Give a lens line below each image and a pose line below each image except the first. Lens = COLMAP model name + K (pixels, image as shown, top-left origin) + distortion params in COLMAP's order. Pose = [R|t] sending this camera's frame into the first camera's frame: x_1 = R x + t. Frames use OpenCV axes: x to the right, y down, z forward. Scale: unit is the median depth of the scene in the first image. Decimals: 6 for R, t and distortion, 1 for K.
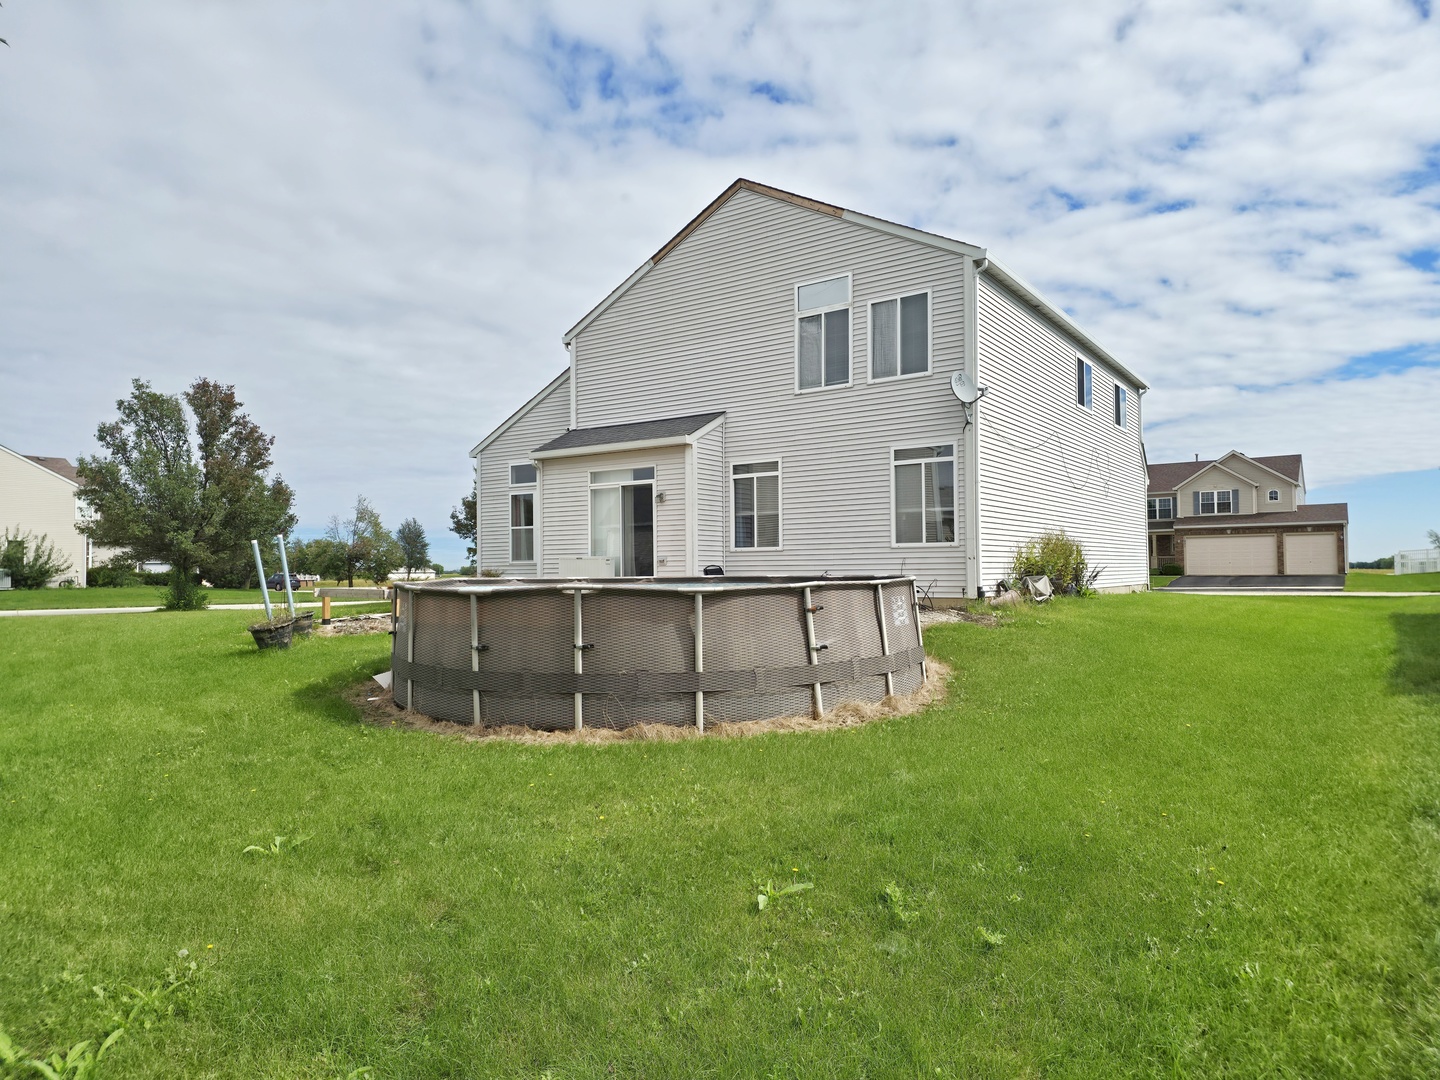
lens RADIAL K [[930.6, 0, 720.1], [0, 930.6, 542.1], [0, 0, 1]] dist [0.053360, -0.029065]
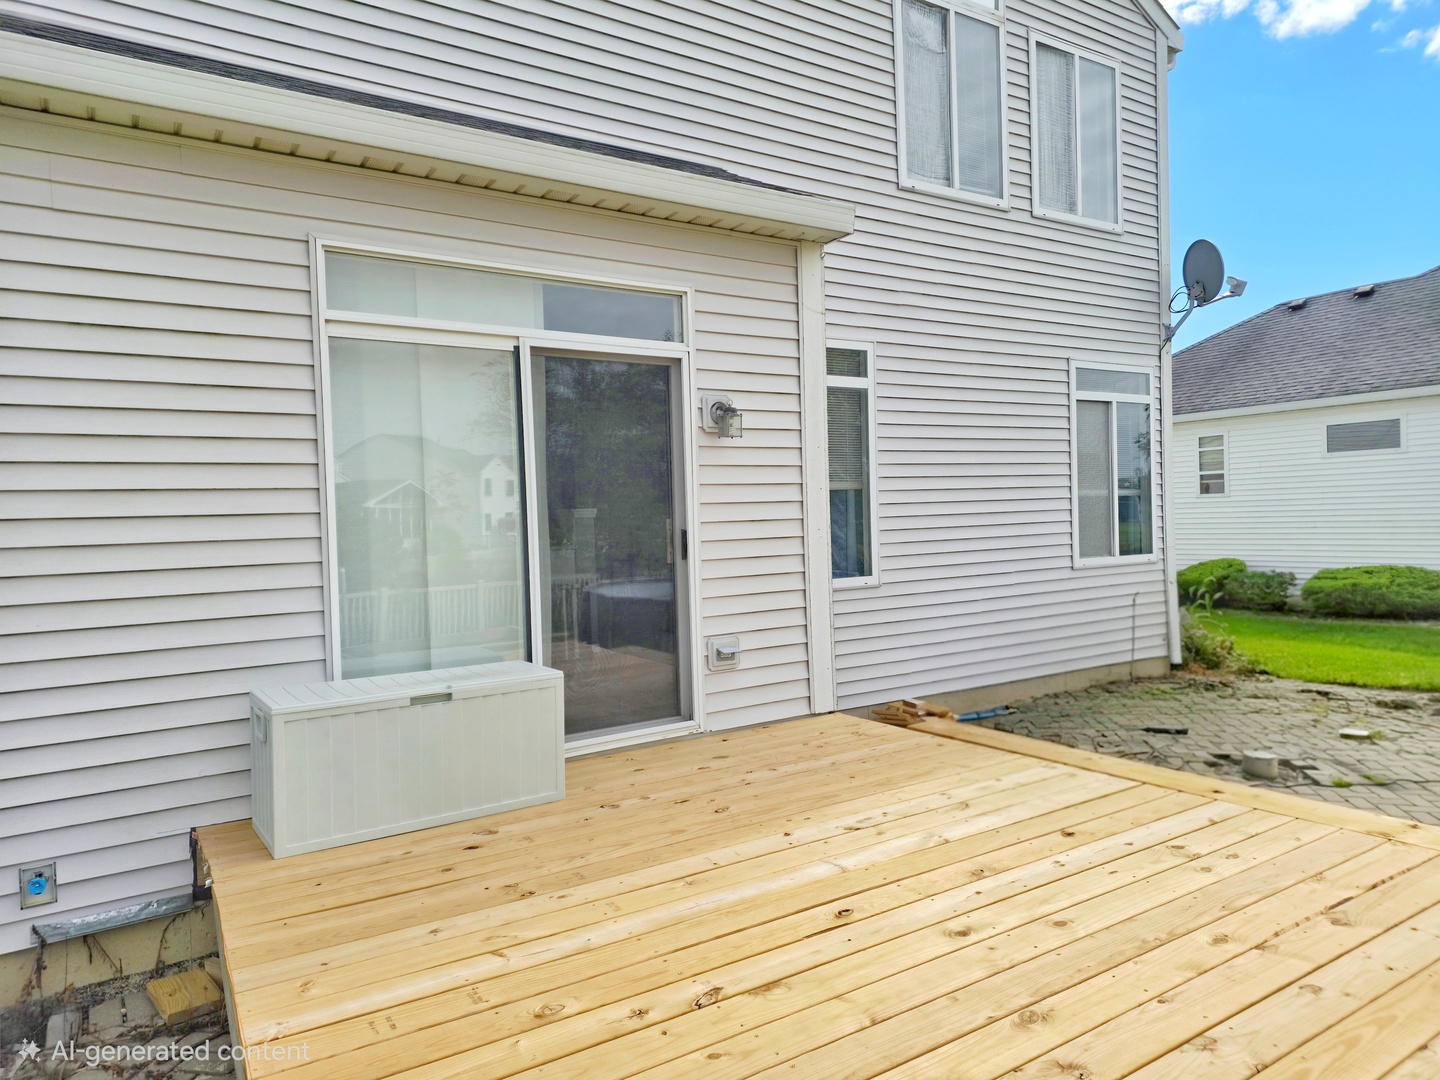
lens RADIAL K [[930.6, 0, 723.1], [0, 930.6, 537.3], [0, 0, 1]] dist [0.053360, -0.029065]
pose [[0.383830, -0.023284, 0.923110, -0.321322], [-0.002145, 0.999657, 0.026106, -0.021267], [-0.923401, -0.012000, 0.383648, 0.928728]]
